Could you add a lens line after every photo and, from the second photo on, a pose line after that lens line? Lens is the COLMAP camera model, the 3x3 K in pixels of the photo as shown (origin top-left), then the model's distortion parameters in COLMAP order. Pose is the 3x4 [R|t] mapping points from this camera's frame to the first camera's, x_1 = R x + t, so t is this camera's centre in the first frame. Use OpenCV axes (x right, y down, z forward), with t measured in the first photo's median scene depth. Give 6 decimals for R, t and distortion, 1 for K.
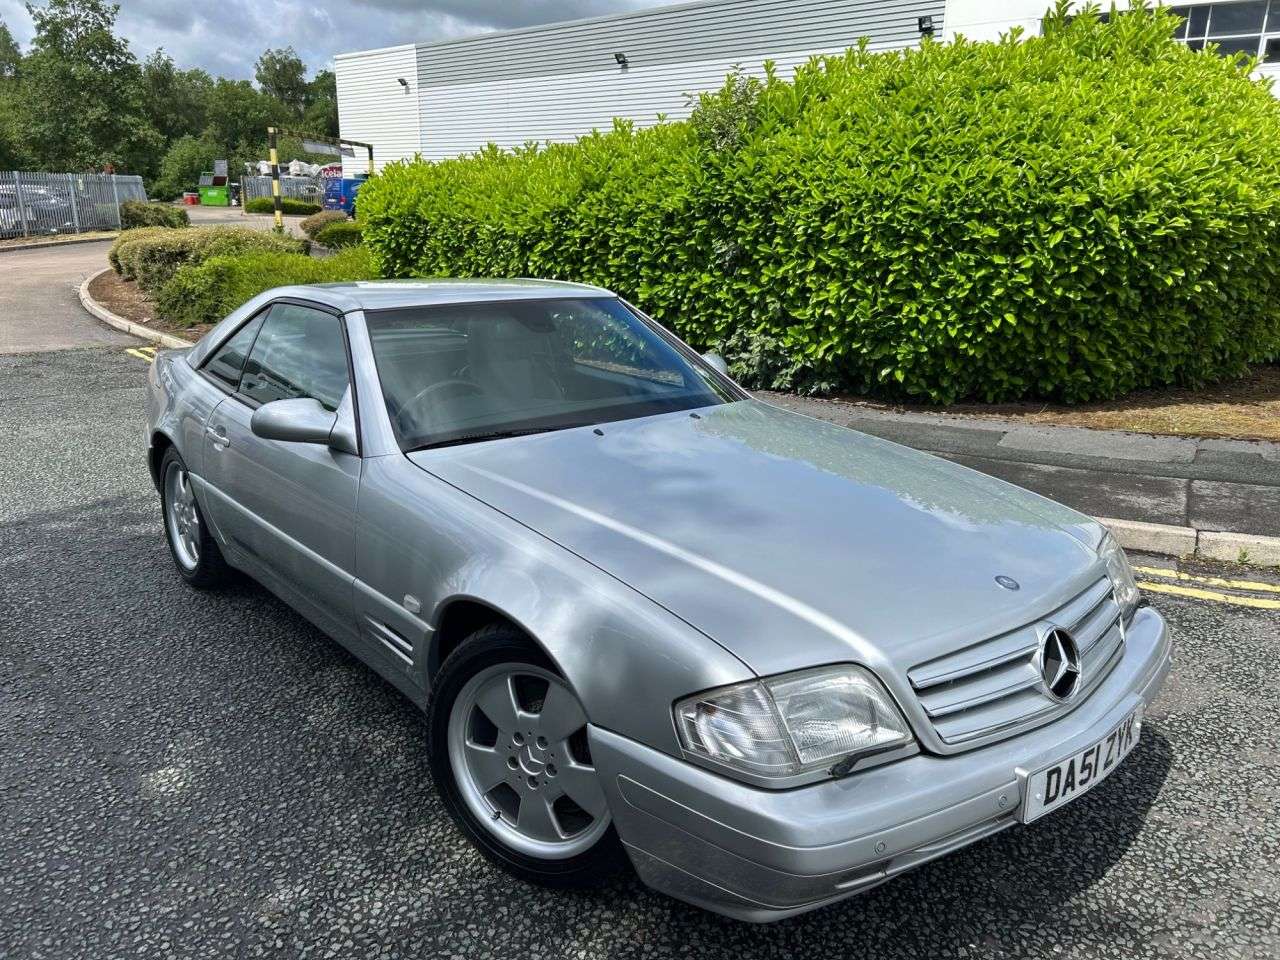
lens RADIAL K [[945.7, 0, 627.1], [0, 945.7, 483.3], [0, 0, 1]] dist [0.037090, -0.033801]
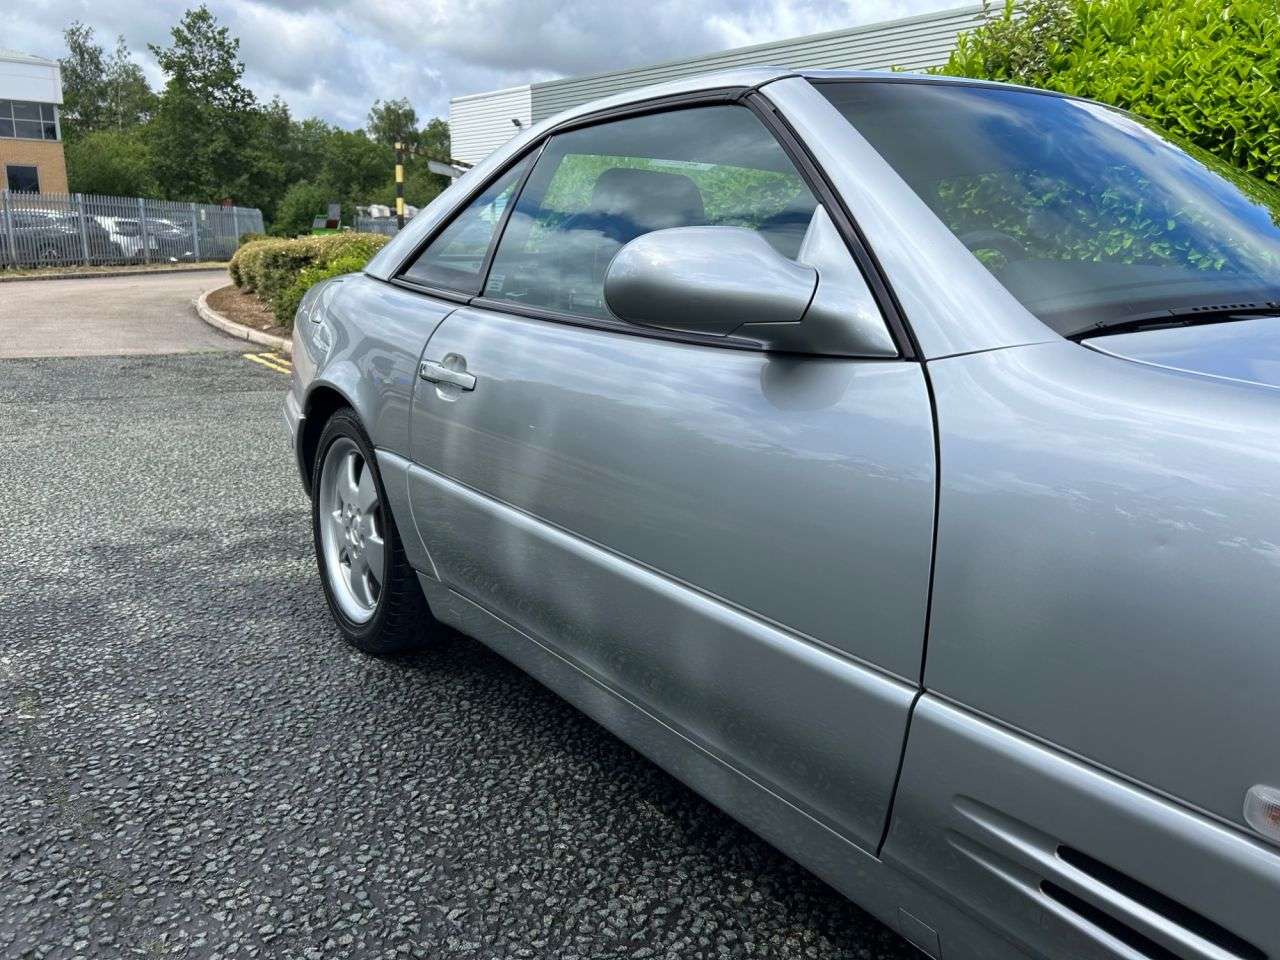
lens RADIAL K [[968.3, 0, 642.7], [0, 968.3, 483.2], [0, 0, 1]] dist [0.036165, -0.041460]
pose [[0.996131, 0.027381, -0.083503, -0.144974], [-0.031451, 0.998361, -0.047823, 0.017104], [0.082057, 0.050264, 0.995359, 0.252842]]
